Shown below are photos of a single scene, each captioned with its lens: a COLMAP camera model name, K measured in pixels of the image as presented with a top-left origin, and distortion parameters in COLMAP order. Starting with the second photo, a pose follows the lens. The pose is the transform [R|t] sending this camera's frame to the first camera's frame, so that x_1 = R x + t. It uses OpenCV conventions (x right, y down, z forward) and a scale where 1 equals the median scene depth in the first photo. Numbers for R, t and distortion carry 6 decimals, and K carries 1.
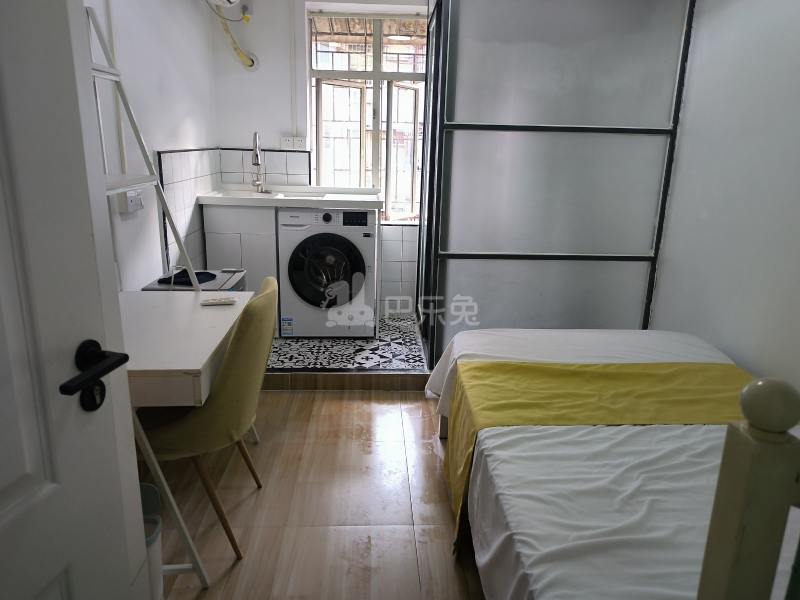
lens RADIAL K [[594.9, 0, 402.0], [0, 594.9, 299.2], [0, 0, 1]] dist [0.075018, -0.058836]
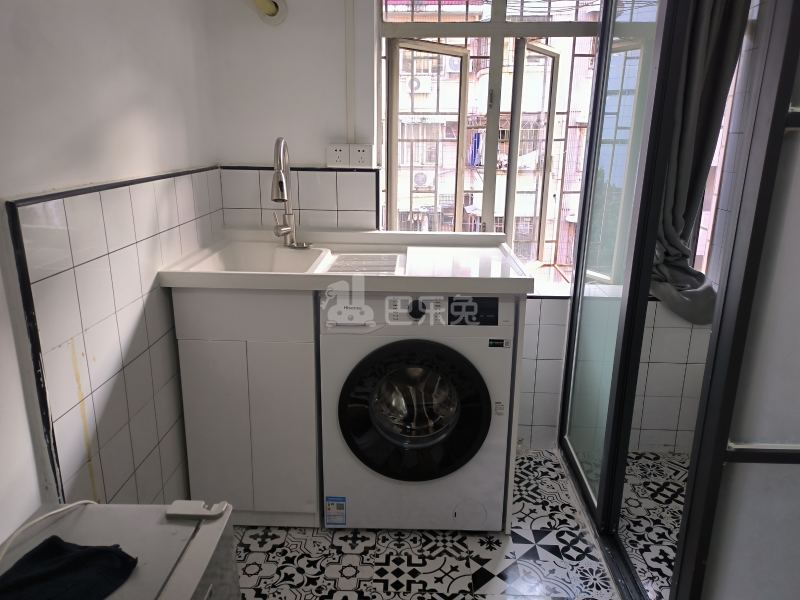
lens RADIAL K [[594.9, 0, 400.3], [0, 594.9, 301.1], [0, 0, 1]] dist [0.075018, -0.058836]
pose [[0.996800, 0.006431, -0.079682, -0.103101], [-0.005229, 0.999870, 0.015275, -0.156024], [0.079770, -0.014810, 0.996703, 0.523020]]
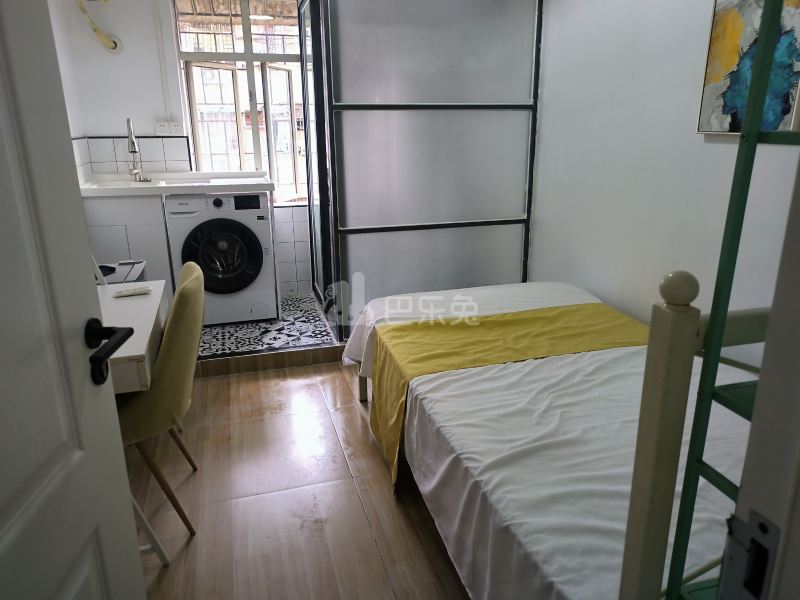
lens RADIAL K [[594.9, 0, 403.9], [0, 594.9, 300.0], [0, 0, 1]] dist [0.075018, -0.058836]
pose [[0.972086, -0.100403, 0.212057, -0.054276], [0.093488, 0.994717, 0.042412, 0.010762], [-0.215195, -0.021403, 0.976337, -0.045709]]
